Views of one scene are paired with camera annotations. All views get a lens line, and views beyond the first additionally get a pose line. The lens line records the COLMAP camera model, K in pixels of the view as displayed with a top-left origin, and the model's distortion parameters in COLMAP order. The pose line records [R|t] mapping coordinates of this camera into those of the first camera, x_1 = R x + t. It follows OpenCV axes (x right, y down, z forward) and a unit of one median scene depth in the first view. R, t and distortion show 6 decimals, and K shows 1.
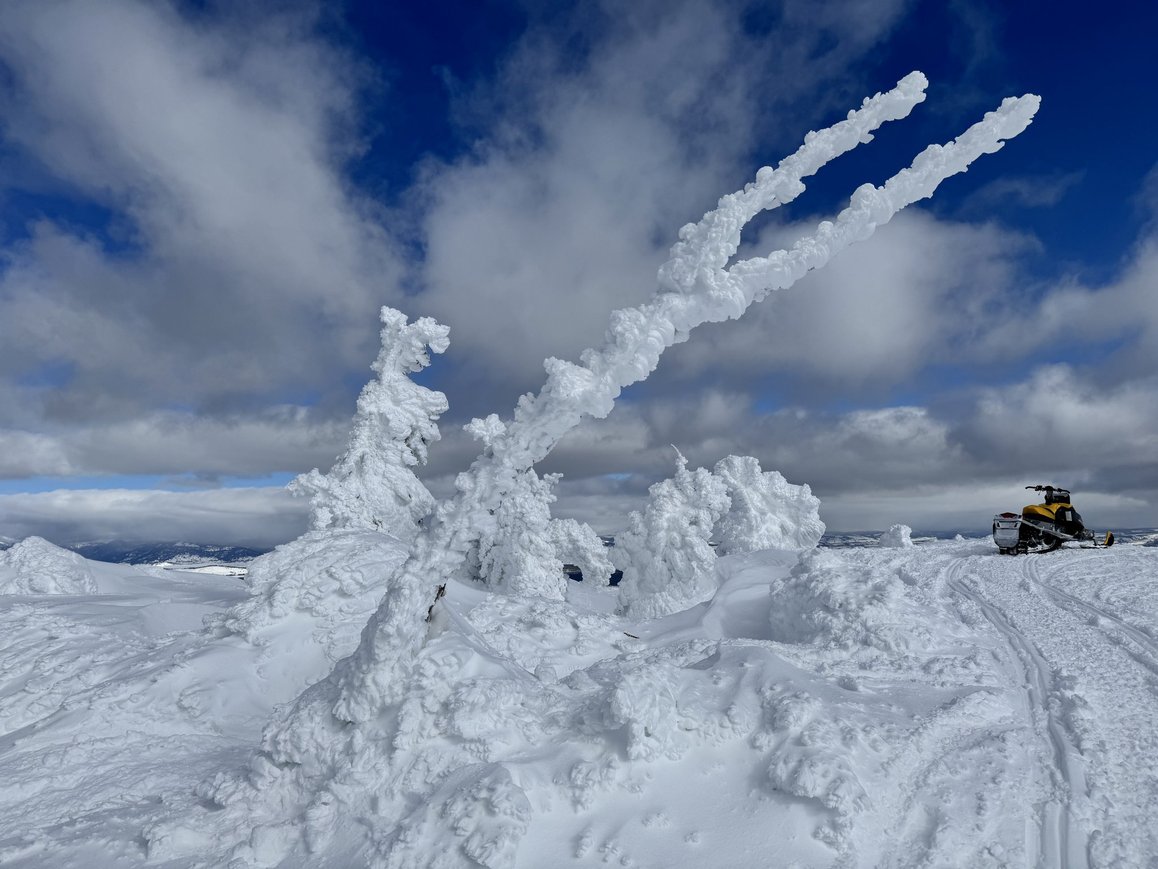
lens RADIAL K [[831.6, 0, 584.3], [0, 831.6, 435.9], [0, 0, 1]] dist [0.027953, -0.008301]
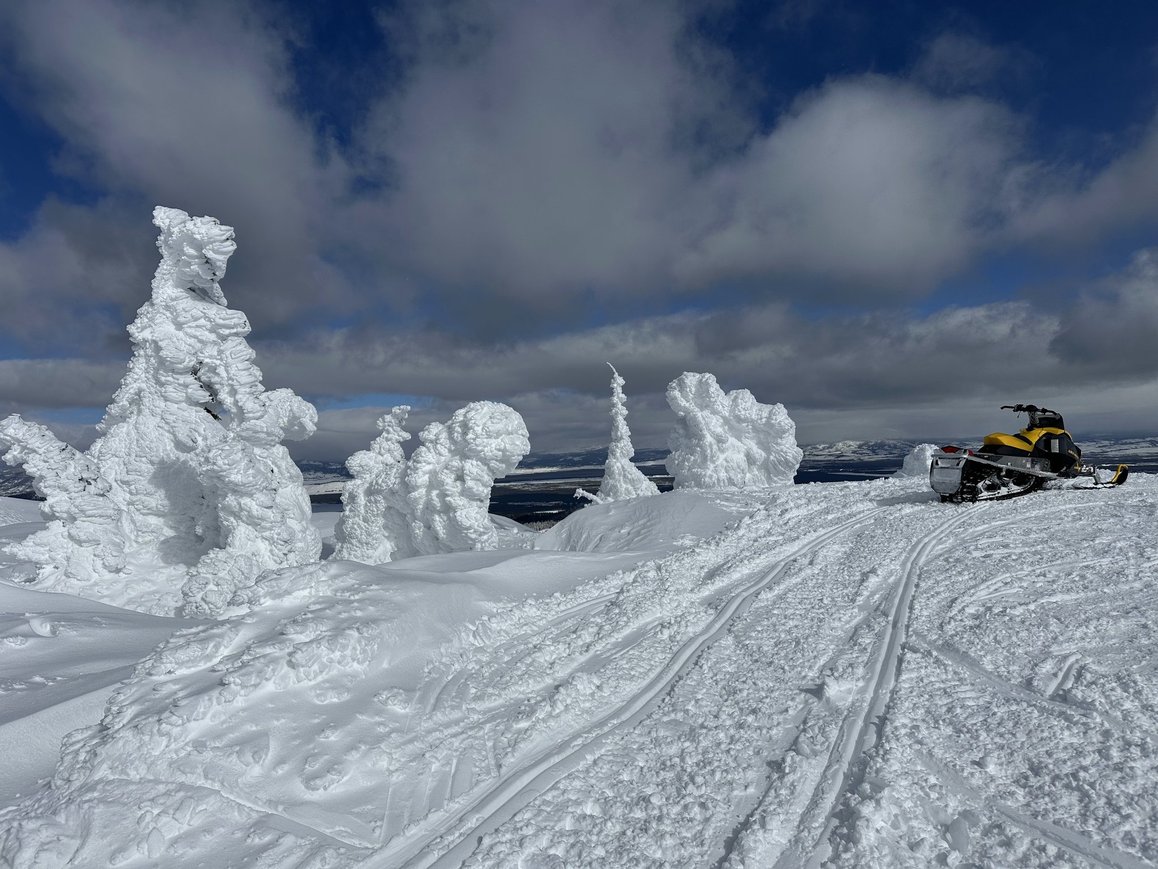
lens RADIAL K [[831.6, 0, 573.4], [0, 831.6, 433.9], [0, 0, 1]] dist [0.027953, -0.008301]
pose [[0.992258, -0.022512, -0.122137, 0.246386], [0.034643, 0.994570, 0.098132, -0.001962], [0.119265, -0.101603, 0.987650, 0.220869]]
